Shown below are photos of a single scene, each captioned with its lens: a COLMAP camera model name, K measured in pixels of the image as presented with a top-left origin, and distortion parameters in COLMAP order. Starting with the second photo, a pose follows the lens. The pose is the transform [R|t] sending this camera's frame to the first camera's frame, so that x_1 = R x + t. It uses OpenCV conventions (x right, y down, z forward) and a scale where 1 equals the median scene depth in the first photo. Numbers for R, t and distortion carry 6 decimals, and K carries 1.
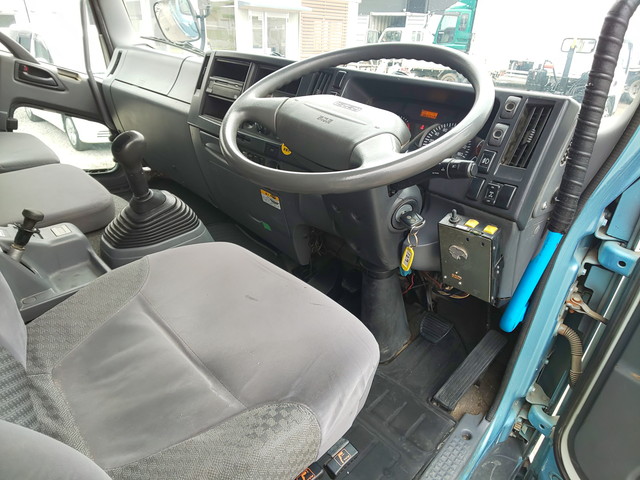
lens RADIAL K [[396.9, 0, 320.0], [0, 396.9, 240.0], [0, 0, 1]] dist [0.000112, -0.000329]
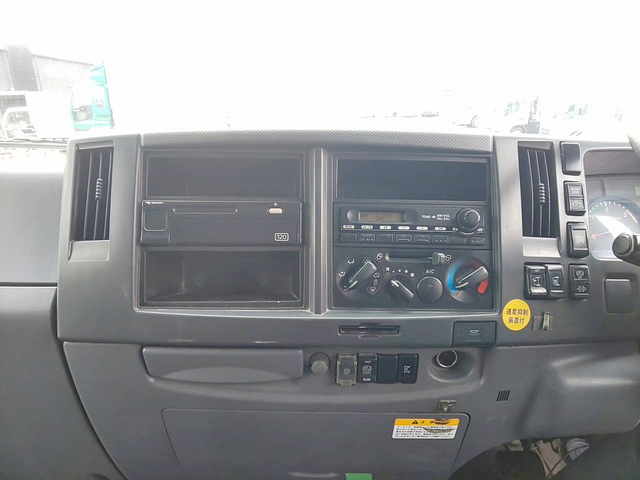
lens RADIAL K [[406.1, 0, 332.5], [0, 406.1, 249.7], [0, 0, 1]] dist [0.003718, -0.001904]
pose [[0.695234, -0.271521, 0.665527, -0.302510], [0.364987, 0.931011, -0.001446, -0.221396], [-0.619220, 0.243914, 0.746373, 0.448055]]
